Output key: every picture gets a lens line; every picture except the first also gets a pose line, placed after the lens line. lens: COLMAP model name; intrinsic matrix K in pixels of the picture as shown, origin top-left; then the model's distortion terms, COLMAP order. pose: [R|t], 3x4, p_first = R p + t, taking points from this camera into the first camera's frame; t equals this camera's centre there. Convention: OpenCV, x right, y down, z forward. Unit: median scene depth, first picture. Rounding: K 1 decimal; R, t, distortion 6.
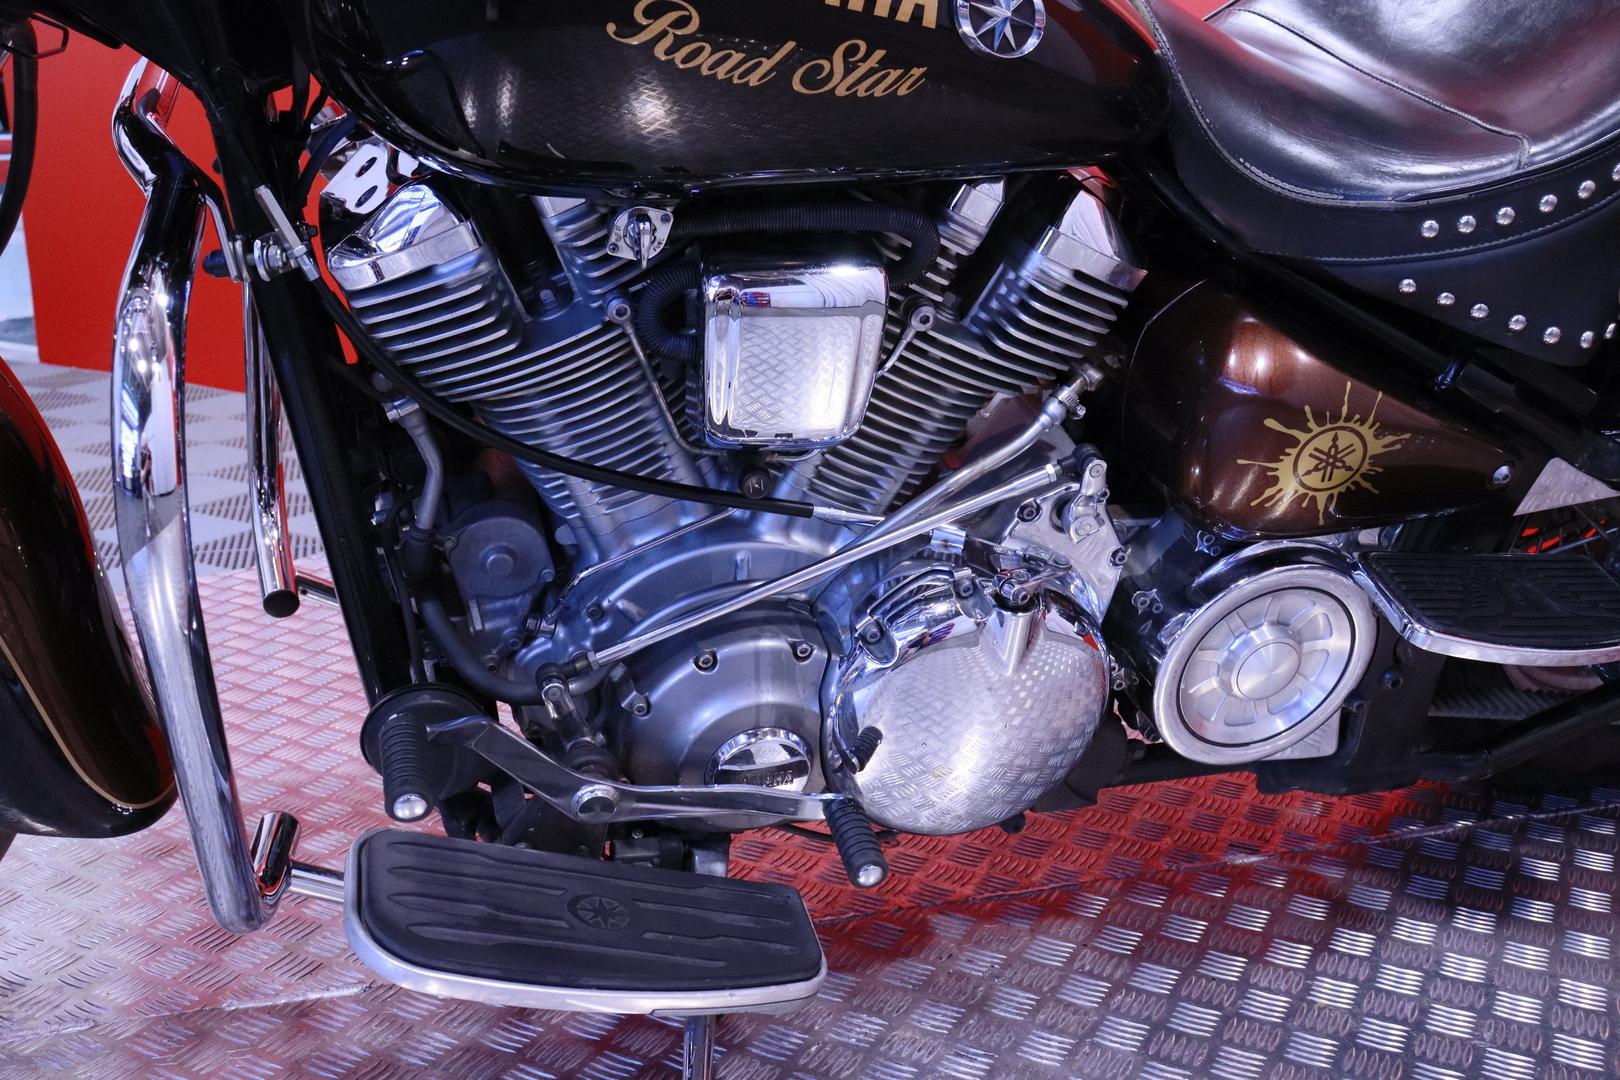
lens RADIAL K [[1623.1, 0, 810.0], [0, 1623.1, 540.0], [0, 0, 1]] dist [-0.145928, -0.000532]
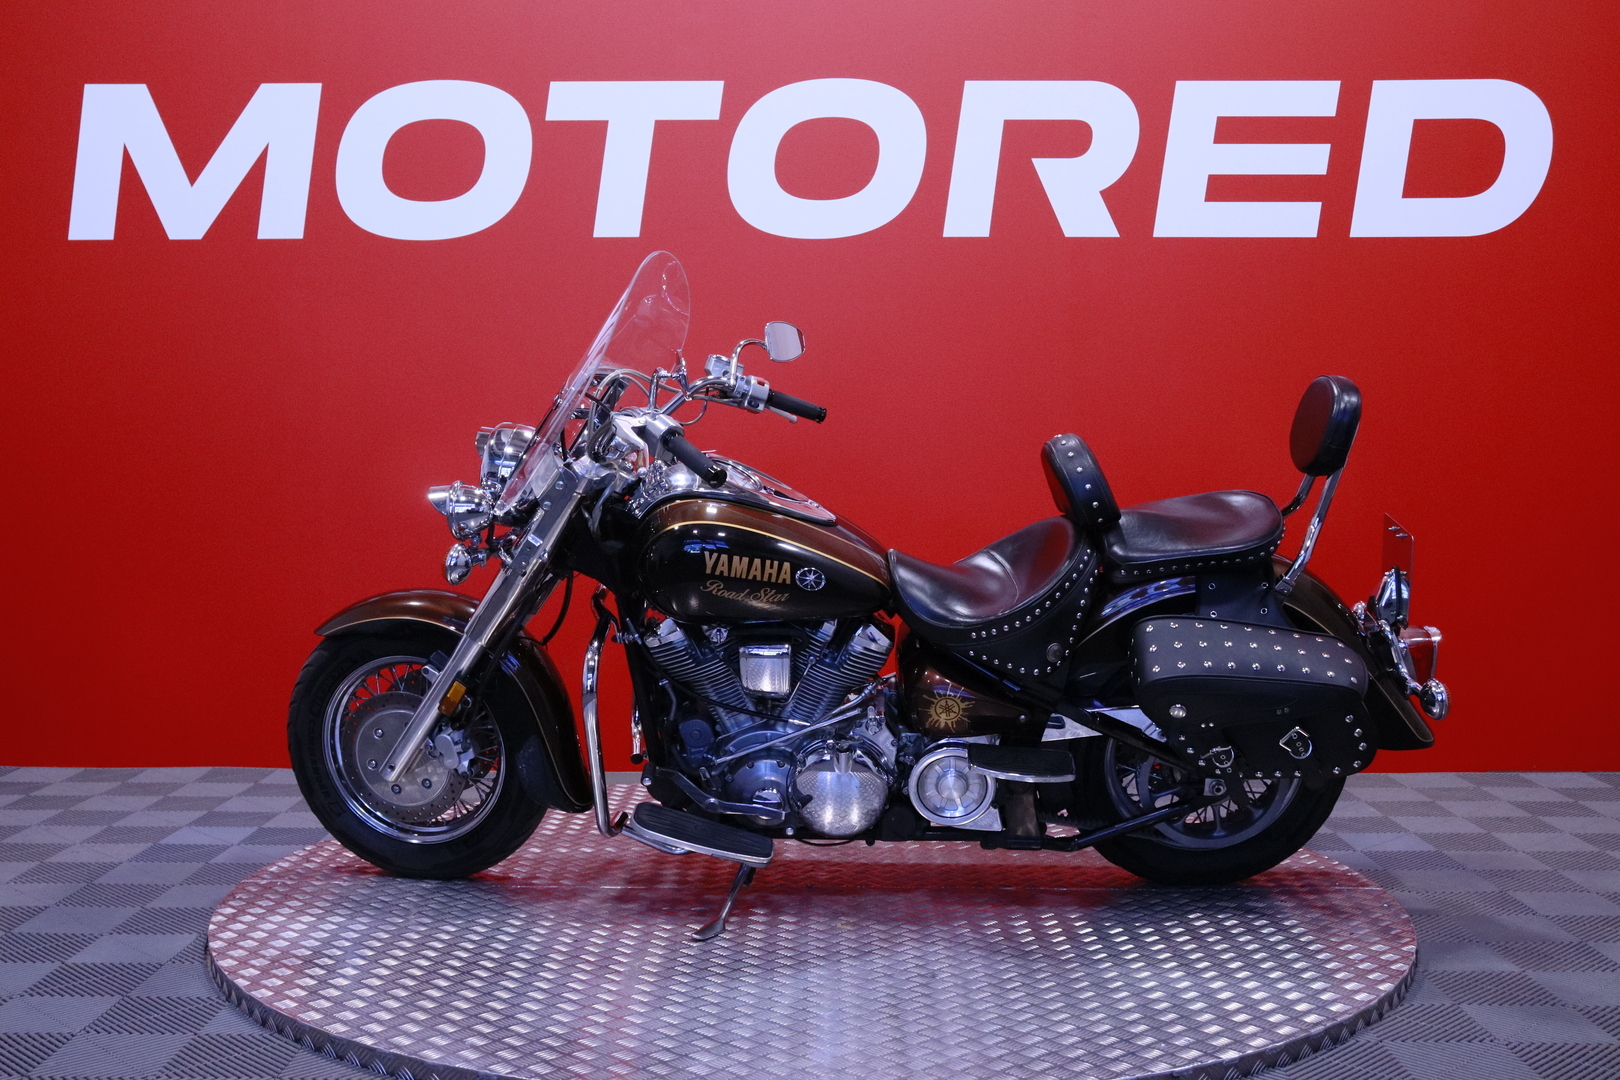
lens RADIAL K [[1705.5, 0, 767.0], [0, 1705.5, 540.2], [0, 0, 1]] dist [-0.012231, -0.013939]
pose [[0.951634, 0.005460, -0.307184, 1.020326], [-0.075095, 0.973649, -0.215335, 0.373417], [0.297914, 0.227988, 0.926968, -2.272723]]
